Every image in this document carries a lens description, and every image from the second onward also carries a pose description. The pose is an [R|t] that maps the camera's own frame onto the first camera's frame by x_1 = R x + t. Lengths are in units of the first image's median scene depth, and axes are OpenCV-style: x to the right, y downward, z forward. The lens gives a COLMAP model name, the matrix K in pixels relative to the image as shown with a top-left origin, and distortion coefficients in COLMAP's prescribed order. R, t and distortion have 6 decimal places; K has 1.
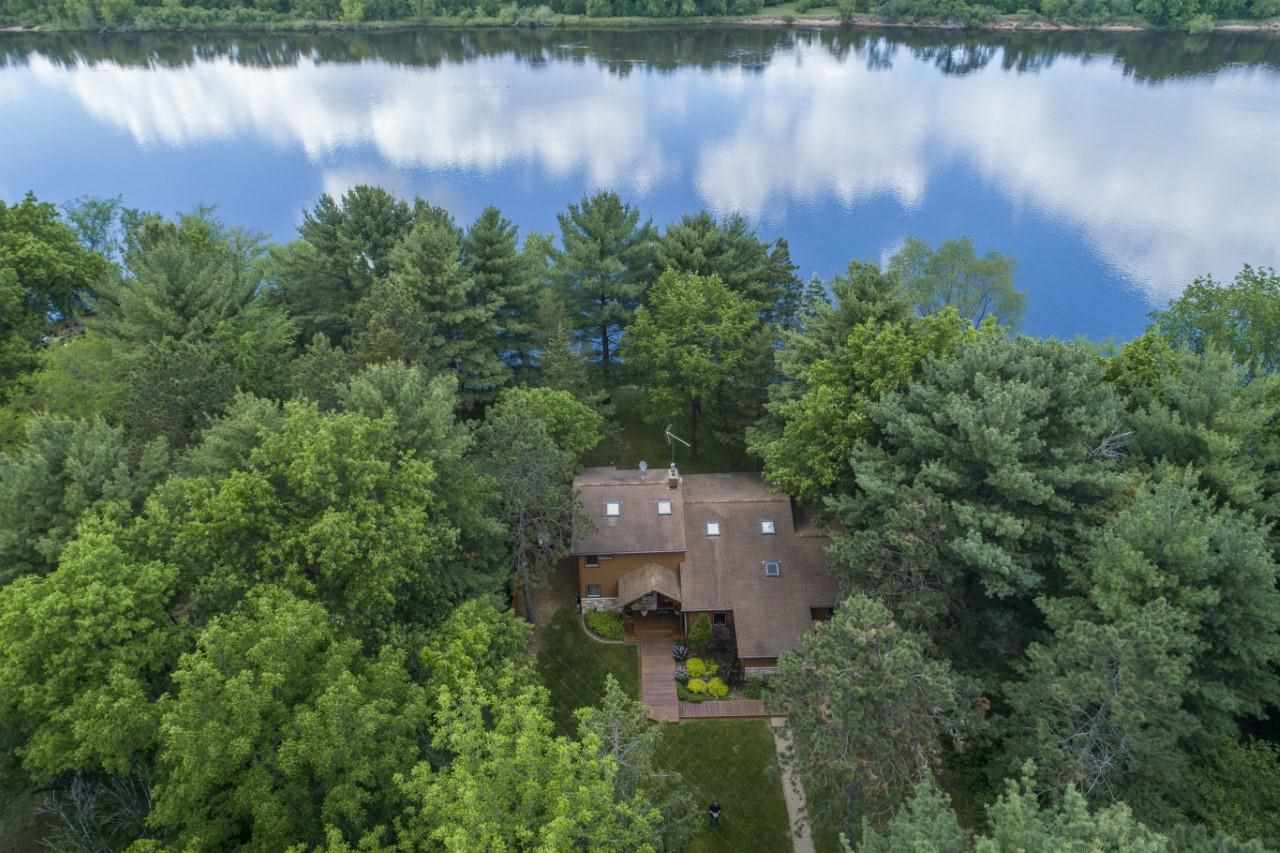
lens RADIAL K [[855.2, 0, 640.0], [0, 855.2, 426.5], [0, 0, 1]] dist [-0.001523, 0.000988]
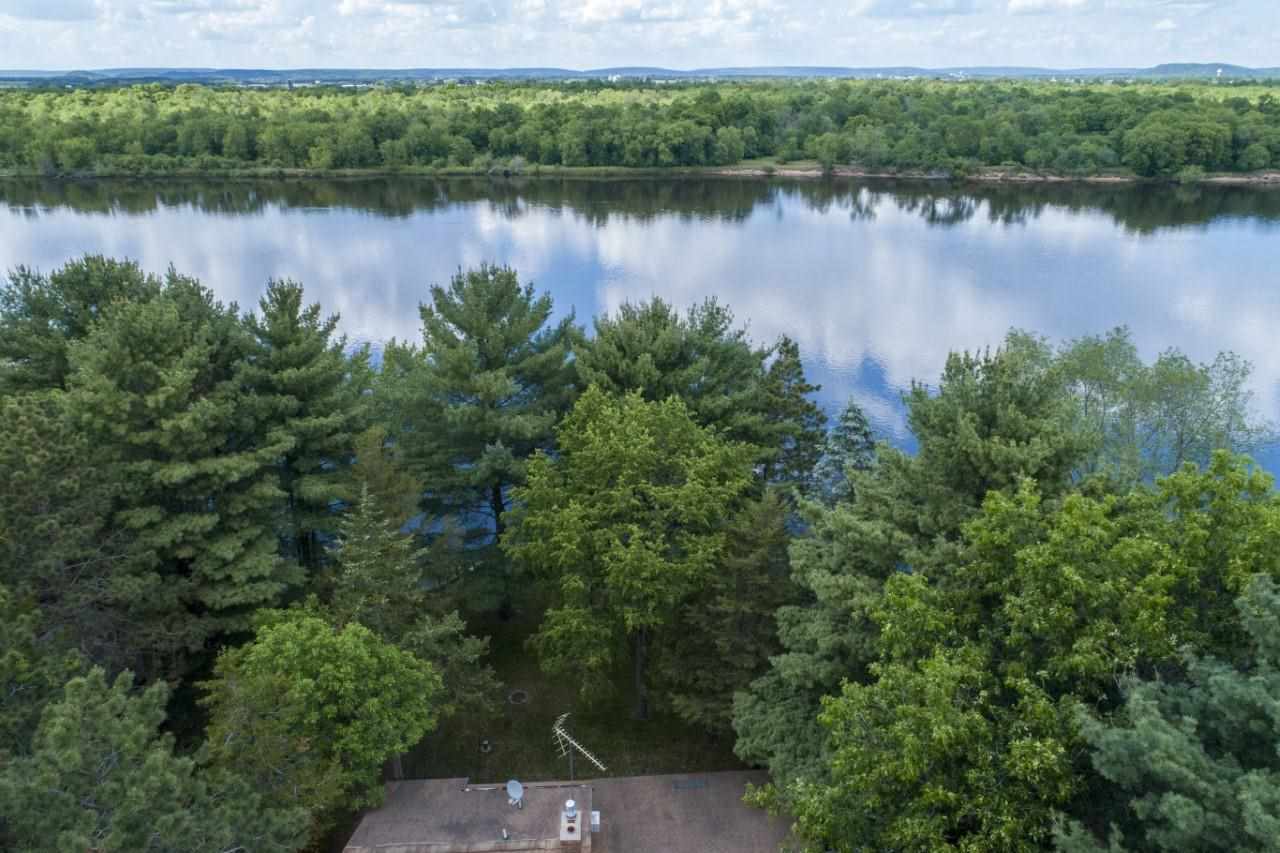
lens RADIAL K [[855.2, 0, 640.0], [0, 855.2, 426.5], [0, 0, 1]] dist [-0.001523, 0.000988]
pose [[0.999866, 0.002959, 0.016095, 0.012550], [-0.000020, 0.983737, -0.179617, -0.012840], [-0.016364, 0.179593, 0.983605, 0.099997]]
